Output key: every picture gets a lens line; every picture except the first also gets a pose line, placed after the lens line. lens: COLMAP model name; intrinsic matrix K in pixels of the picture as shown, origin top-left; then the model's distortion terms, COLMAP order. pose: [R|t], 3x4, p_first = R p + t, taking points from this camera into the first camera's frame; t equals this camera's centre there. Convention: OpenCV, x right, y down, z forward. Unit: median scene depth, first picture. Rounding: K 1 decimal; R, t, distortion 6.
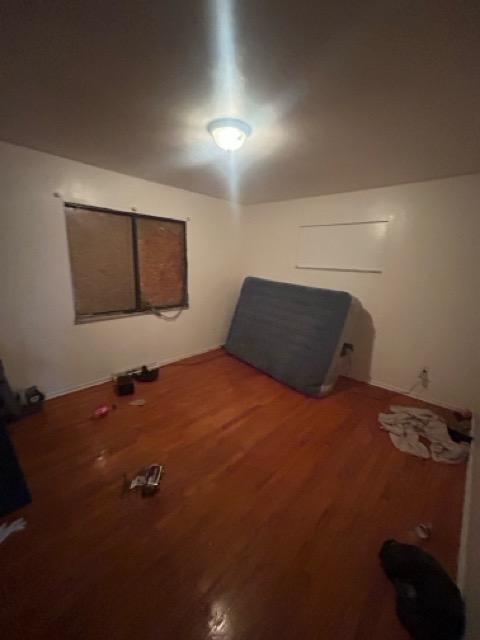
lens RADIAL K [[259.7, 0, 243.2], [0, 259.7, 321.3], [0, 0, 1]] dist [-0.007726, 0.001622]
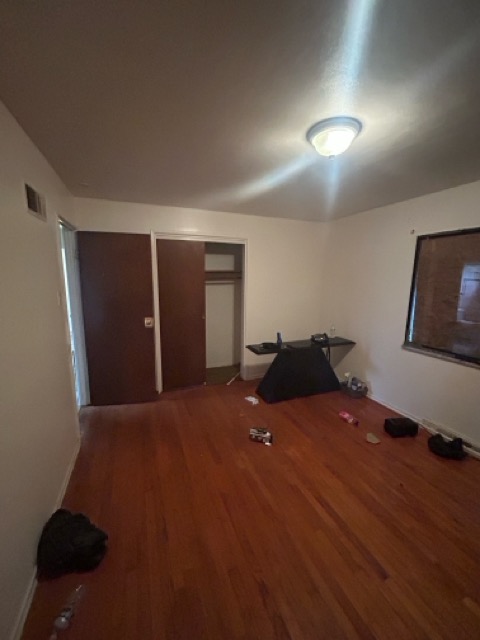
lens RADIAL K [[259.7, 0, 242.6], [0, 259.7, 319.0], [0, 0, 1]] dist [-0.007726, 0.001622]
pose [[-0.429680, 0.114548, -0.895686, 0.659517], [-0.233148, 0.944213, 0.232601, -0.226517], [0.872363, 0.308771, -0.379003, 0.924026]]
